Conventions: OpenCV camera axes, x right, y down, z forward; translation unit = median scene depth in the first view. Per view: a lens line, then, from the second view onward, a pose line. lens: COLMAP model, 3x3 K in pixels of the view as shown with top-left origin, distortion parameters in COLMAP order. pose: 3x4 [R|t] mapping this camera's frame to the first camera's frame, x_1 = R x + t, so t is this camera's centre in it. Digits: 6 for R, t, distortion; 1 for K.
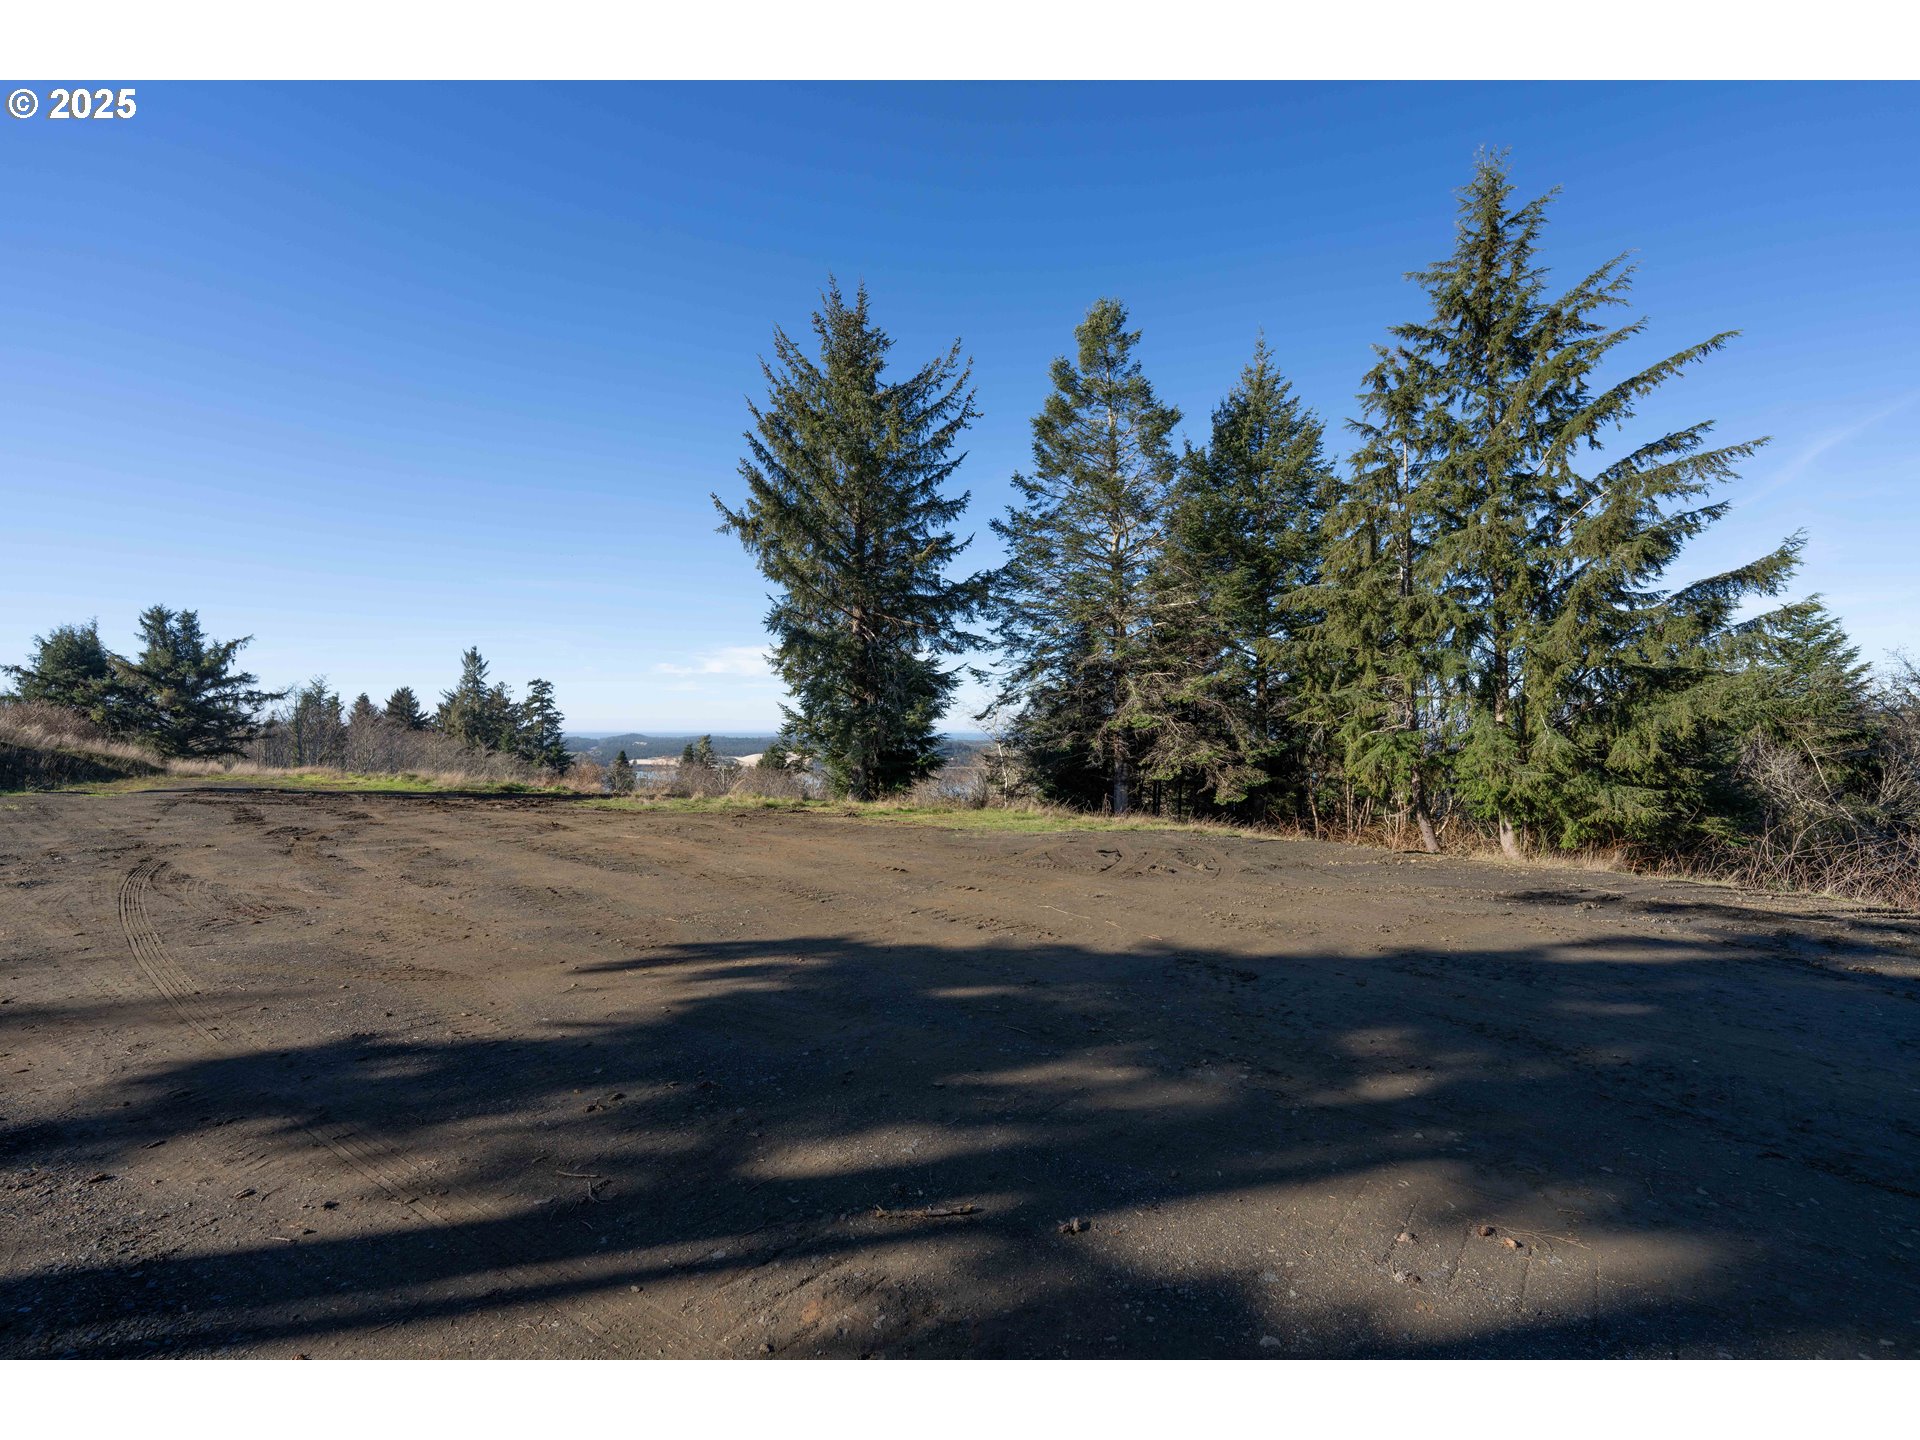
lens RADIAL K [[783.6, 0, 960.0], [0, 783.6, 720.0], [0, 0, 1]] dist [-0.001705, -0.005627]
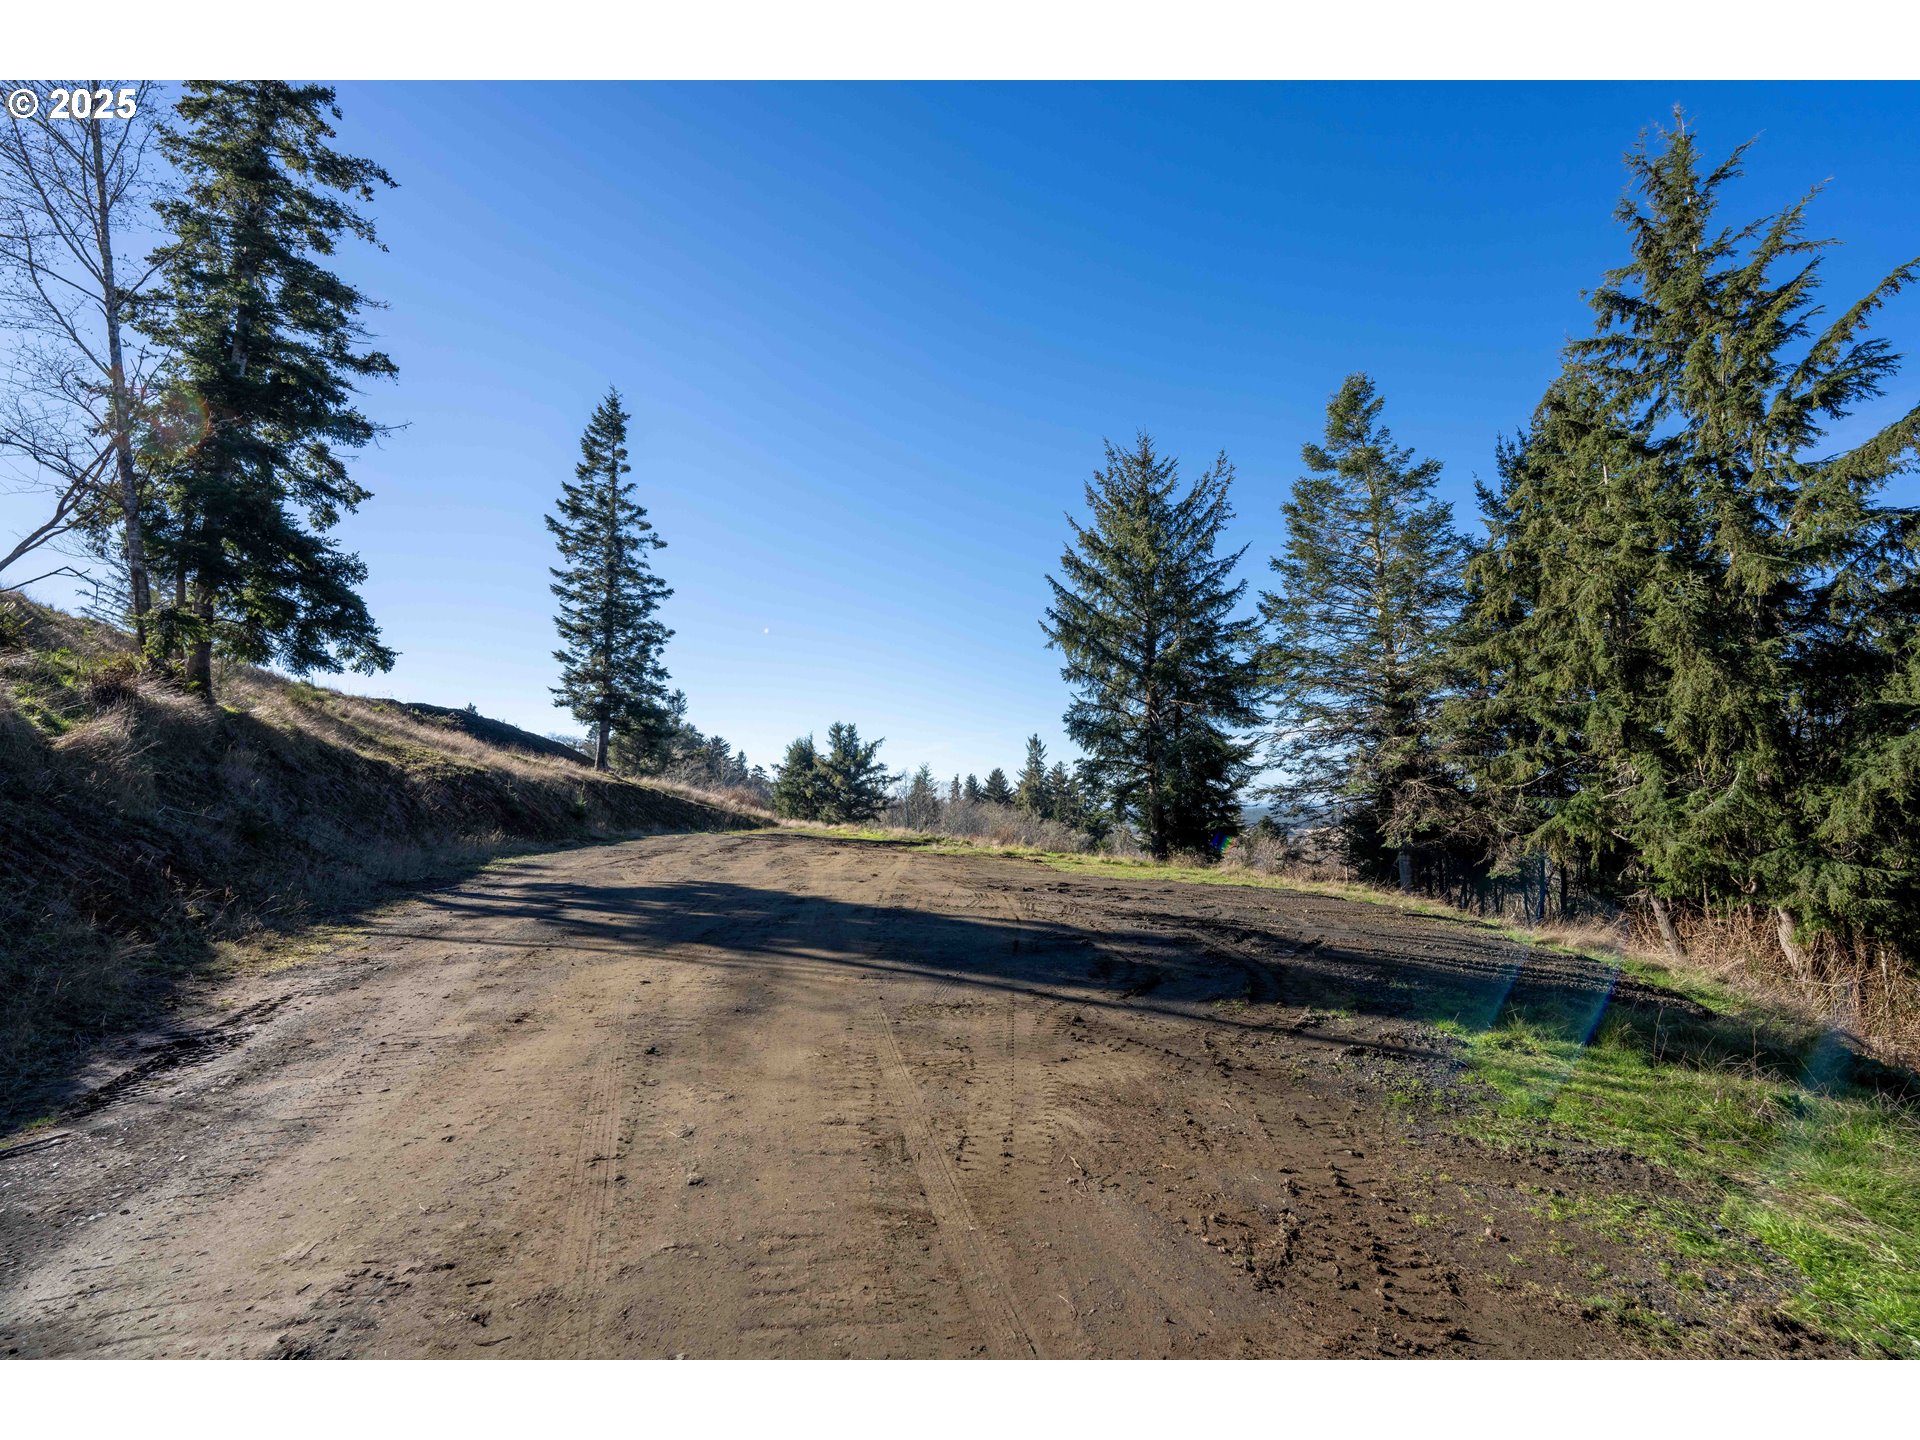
lens RADIAL K [[783.6, 0, 960.0], [0, 783.6, 720.0], [0, 0, 1]] dist [-0.001705, -0.005627]
pose [[0.762156, -0.071762, -0.643404, 0.165891], [0.013093, 0.995343, -0.095505, 0.001471], [0.647262, 0.064366, 0.759546, -0.033229]]
